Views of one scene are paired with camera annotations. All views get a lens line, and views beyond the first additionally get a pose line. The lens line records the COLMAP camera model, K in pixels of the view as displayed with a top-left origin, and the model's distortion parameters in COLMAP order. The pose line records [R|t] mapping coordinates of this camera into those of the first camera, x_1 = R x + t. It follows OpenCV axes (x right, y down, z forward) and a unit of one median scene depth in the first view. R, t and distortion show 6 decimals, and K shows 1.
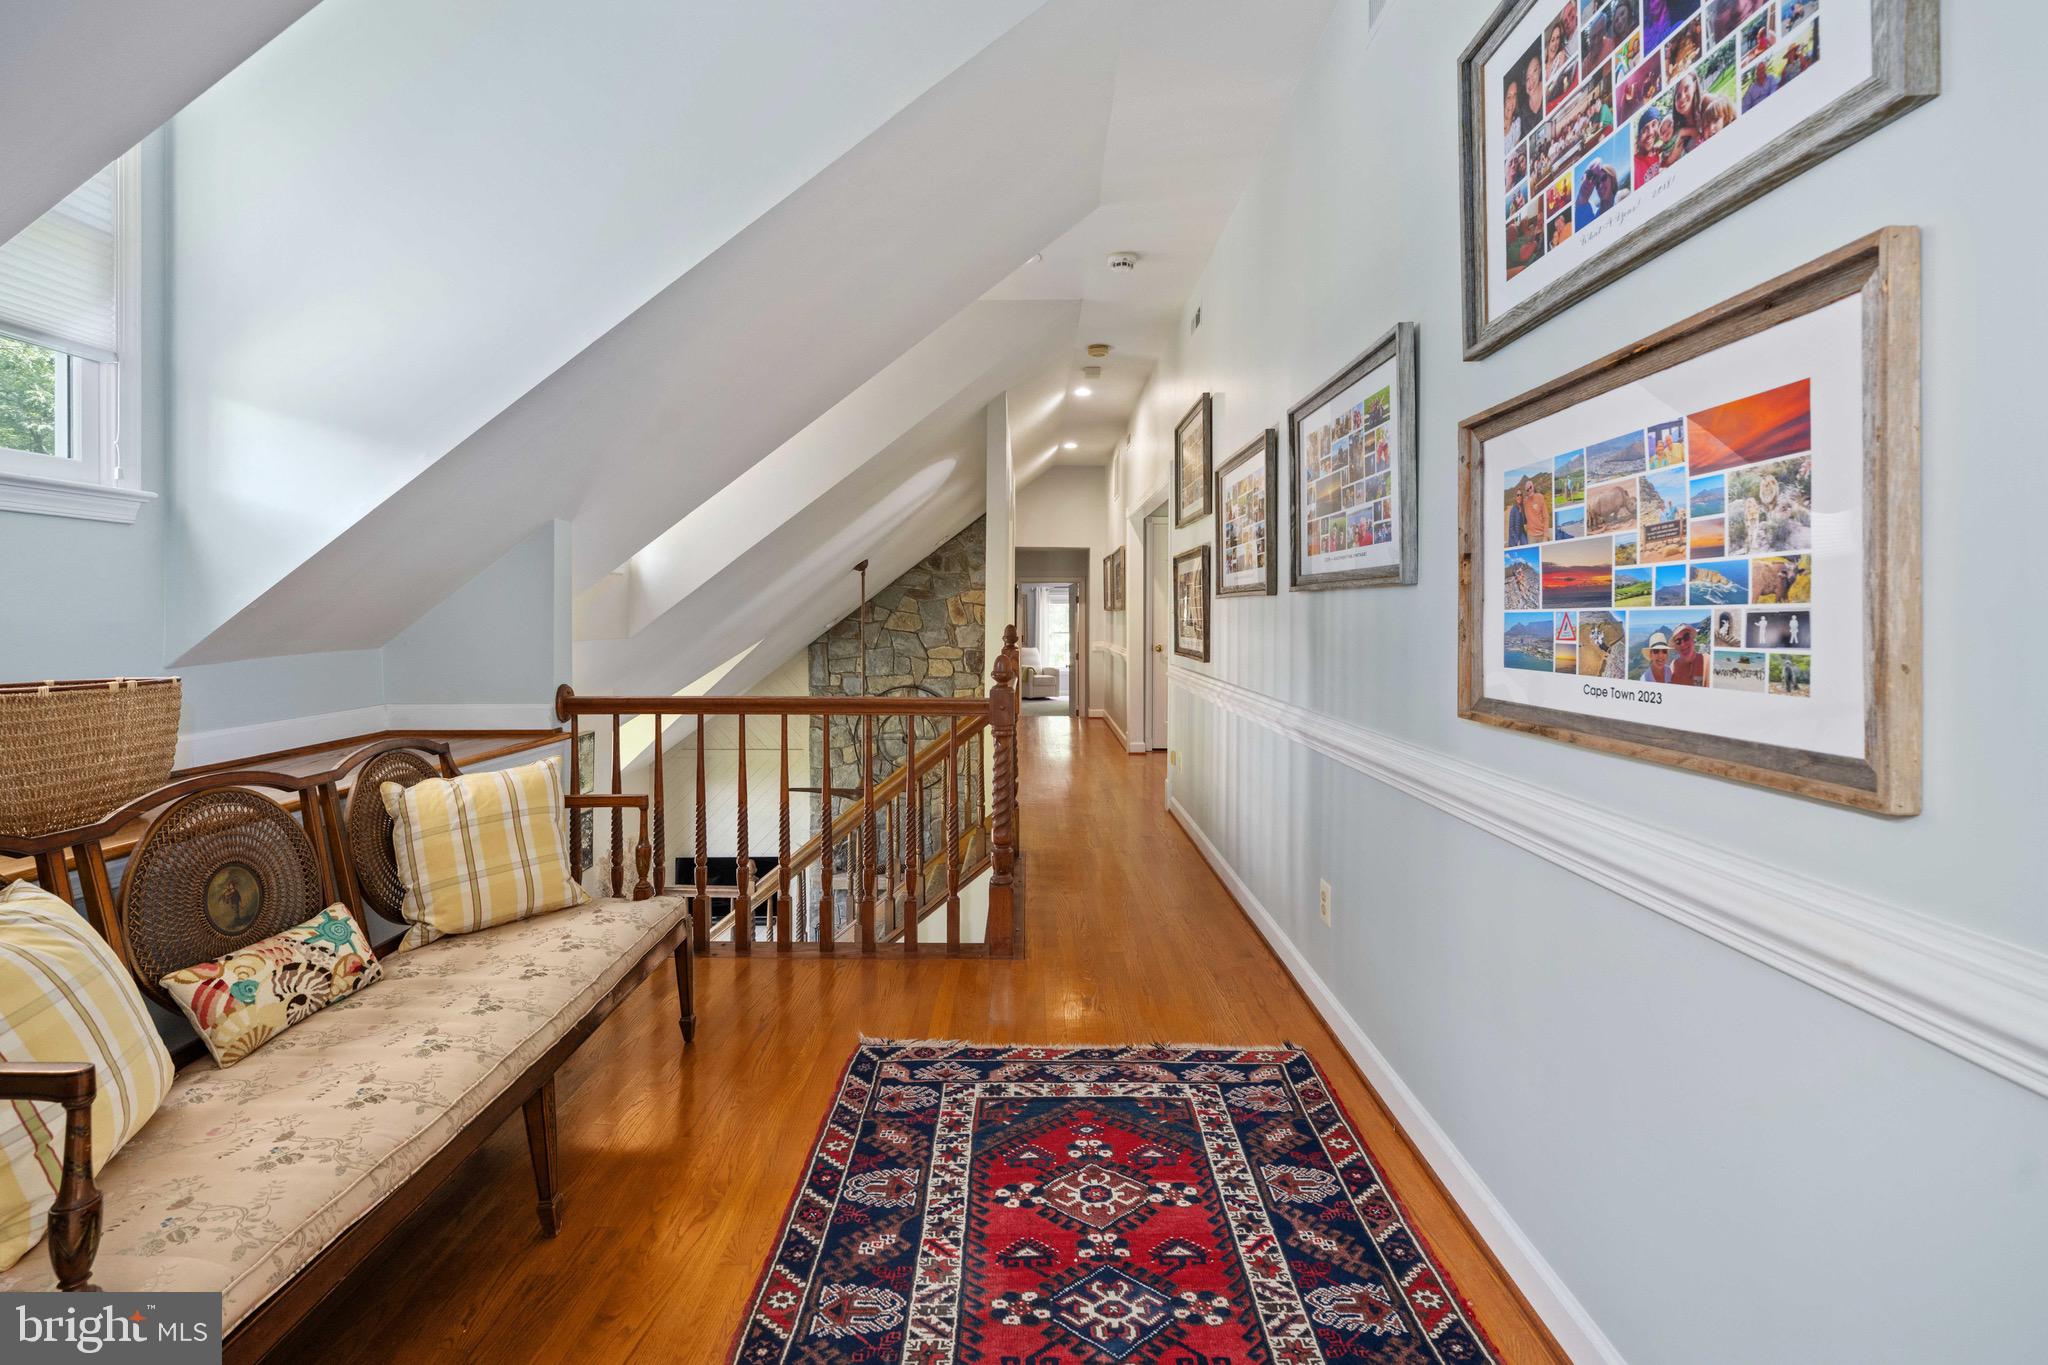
lens RADIAL K [[825.1, 0, 1023.2], [0, 825.1, 615.0], [0, 0, 1]] dist [0.000014, -0.000002]
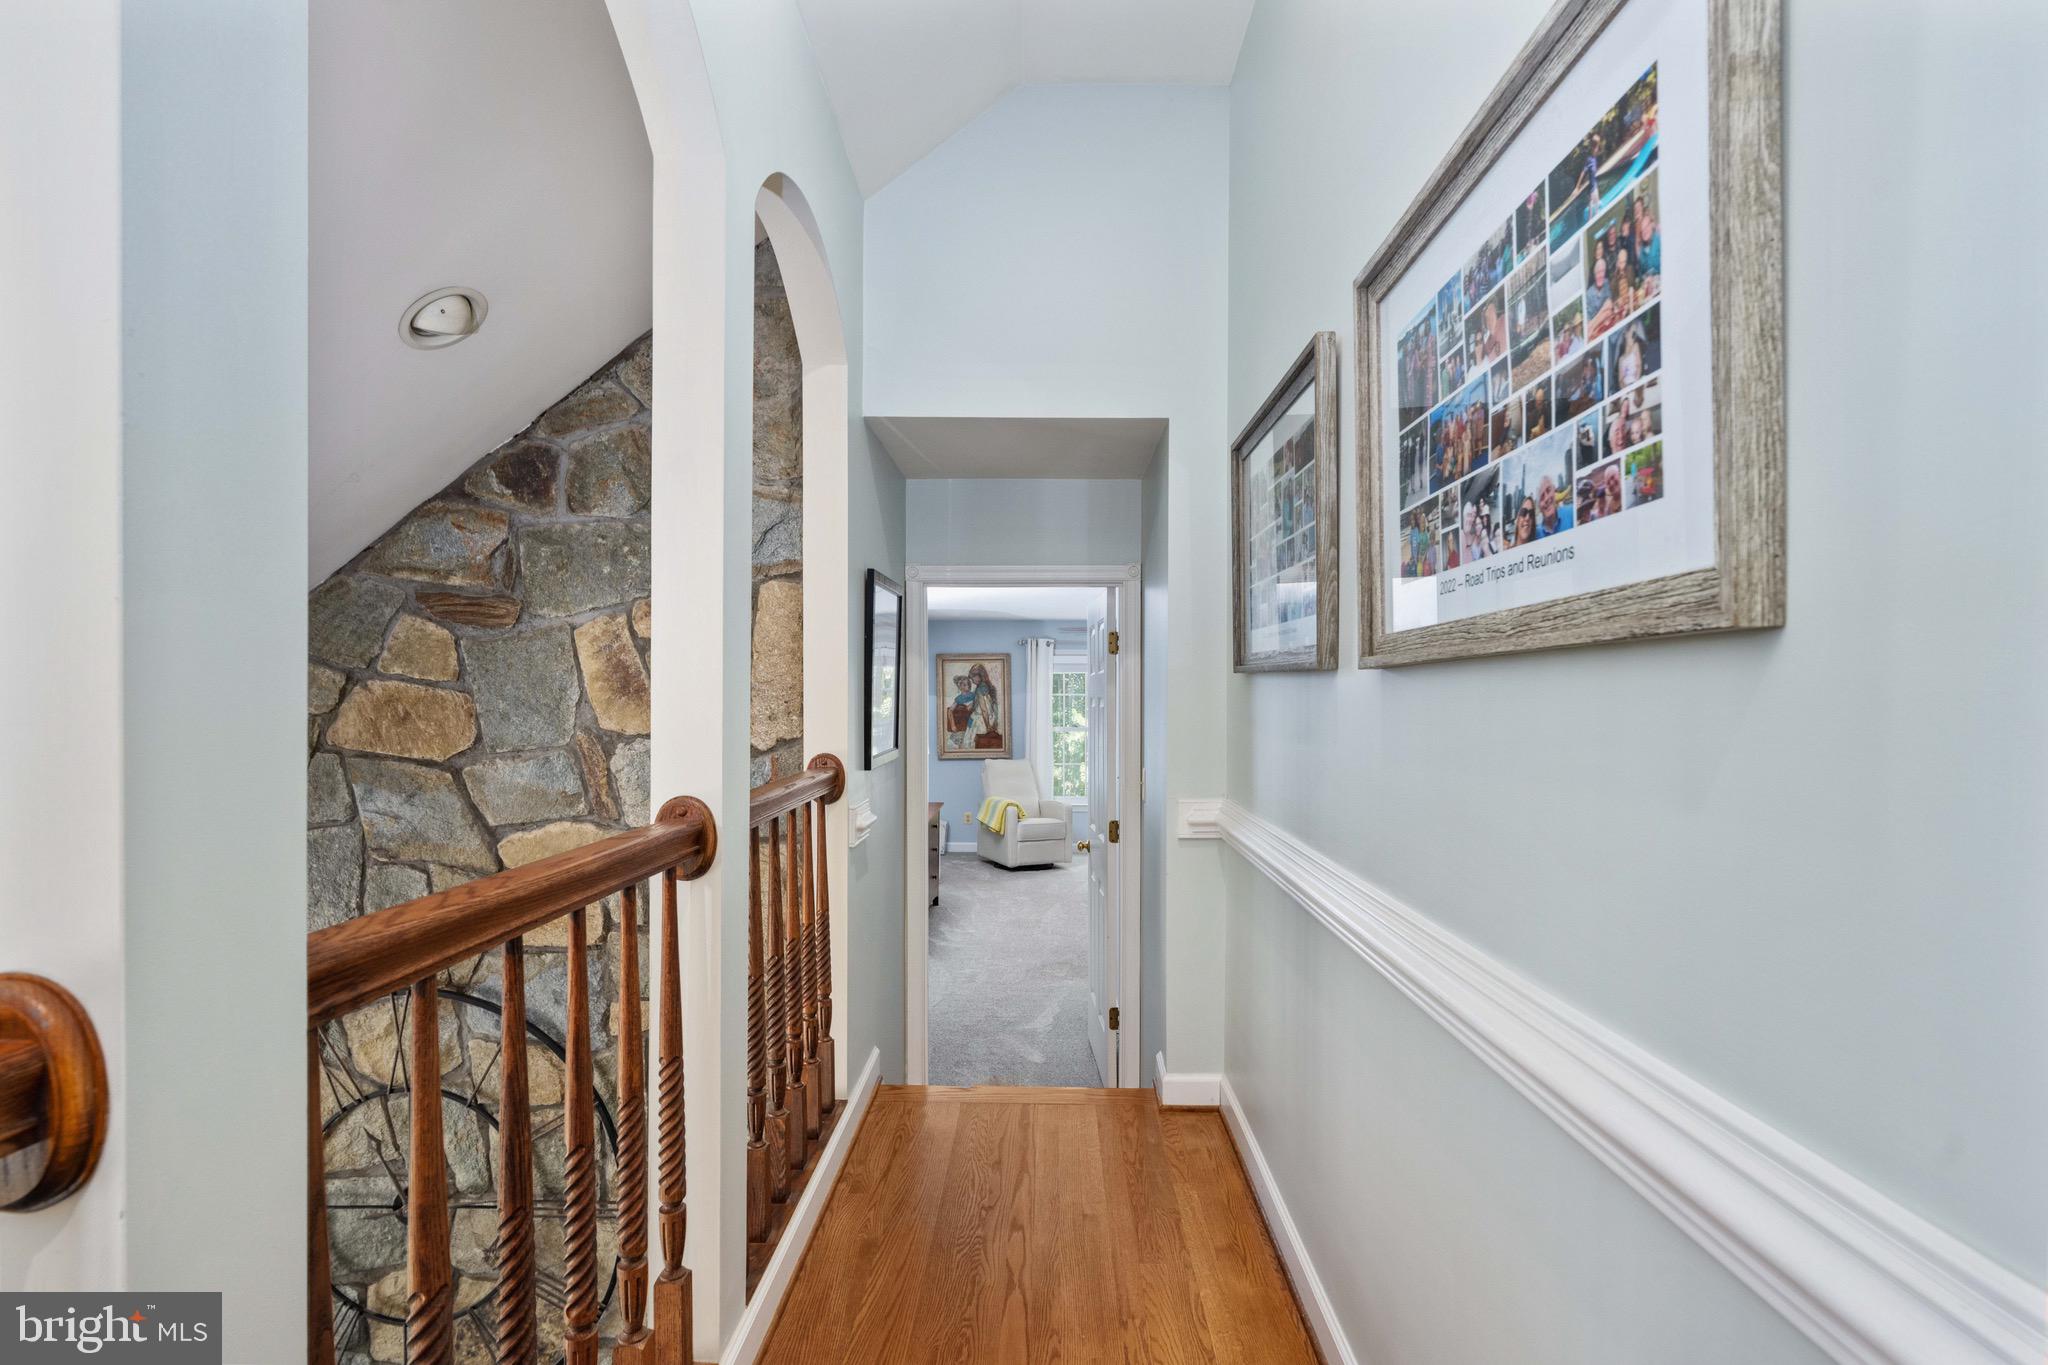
lens RADIAL K [[1028.8, 0, 1024.0], [0, 1028.8, 682.5], [0, 0, 1]] dist [-0.000444, -0.000061]
pose [[0.990659, 0.005849, 0.136235, -0.003708], [-0.002916, 0.999760, -0.021717, 0.003081], [-0.136329, 0.021117, 0.990439, 0.681146]]
